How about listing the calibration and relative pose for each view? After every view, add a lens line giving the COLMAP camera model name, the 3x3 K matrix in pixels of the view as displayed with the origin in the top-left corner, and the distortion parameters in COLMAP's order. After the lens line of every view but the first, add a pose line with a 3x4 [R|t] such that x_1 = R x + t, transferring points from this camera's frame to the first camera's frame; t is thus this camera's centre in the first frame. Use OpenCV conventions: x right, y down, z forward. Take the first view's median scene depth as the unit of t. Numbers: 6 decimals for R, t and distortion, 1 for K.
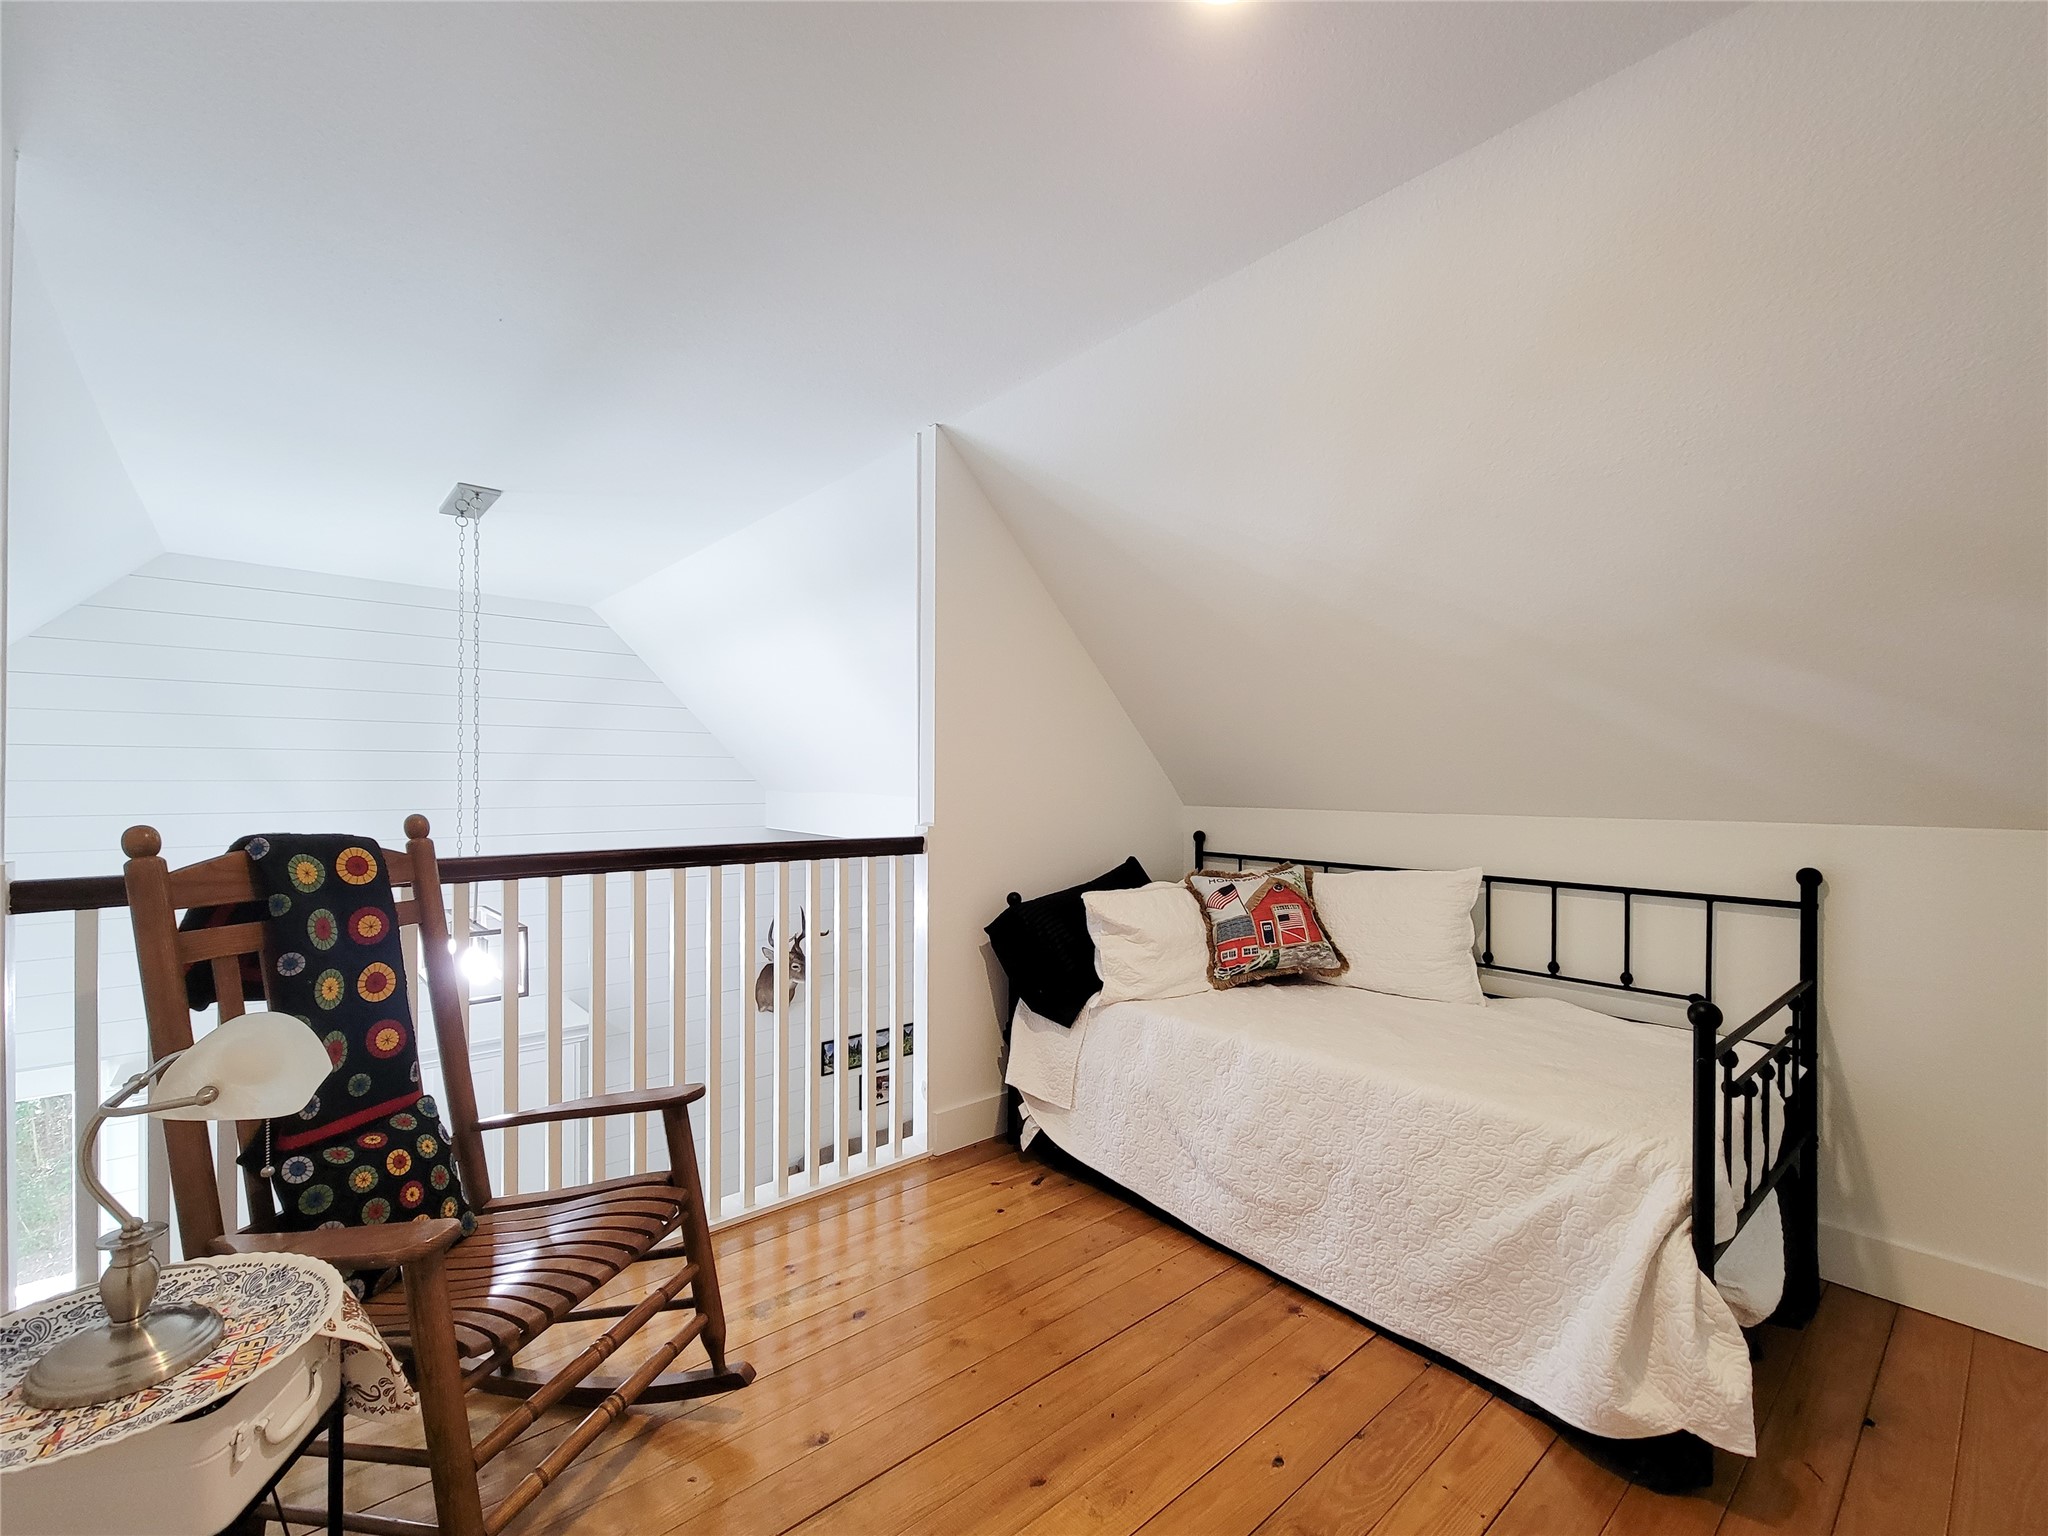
lens RADIAL K [[862.0, 0, 1035.6], [0, 862.0, 773.6], [0, 0, 1]] dist [-0.000021, -0.002554]
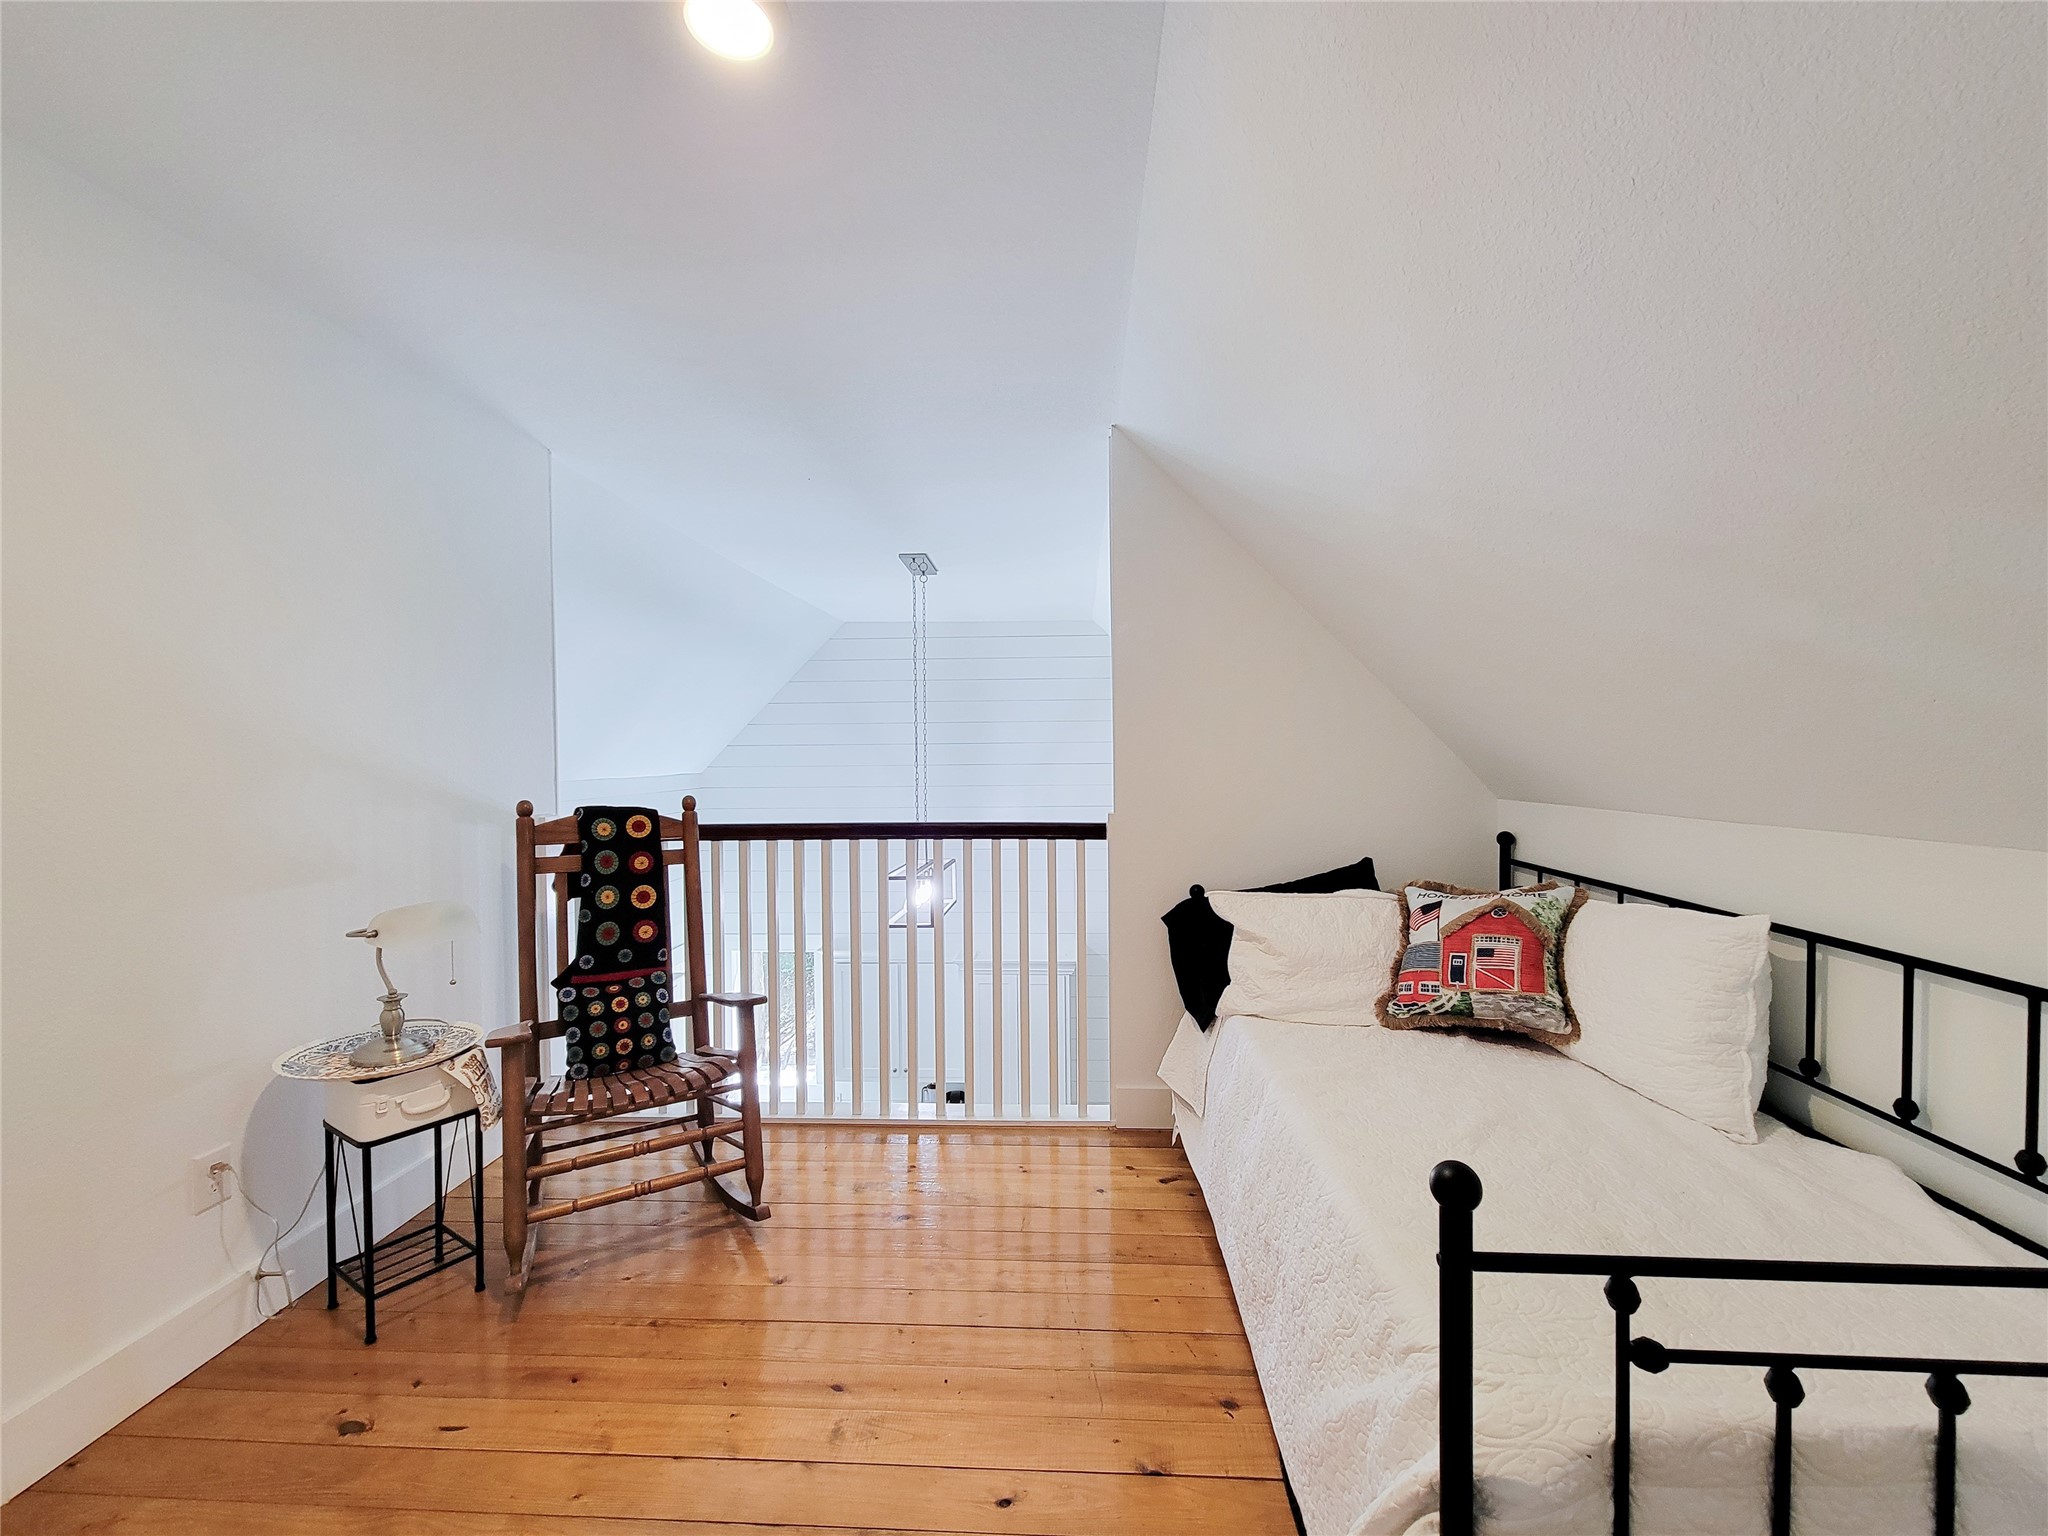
lens RADIAL K [[813.8, 0, 998.5], [0, 813.8, 777.8], [0, 0, 1]] dist [-0.000327, 0.000055]
pose [[0.727467, 0.006041, -0.686116, 0.471026], [0.014065, 0.999620, 0.023713, -0.008498], [0.685998, -0.026900, 0.727106, 0.196425]]
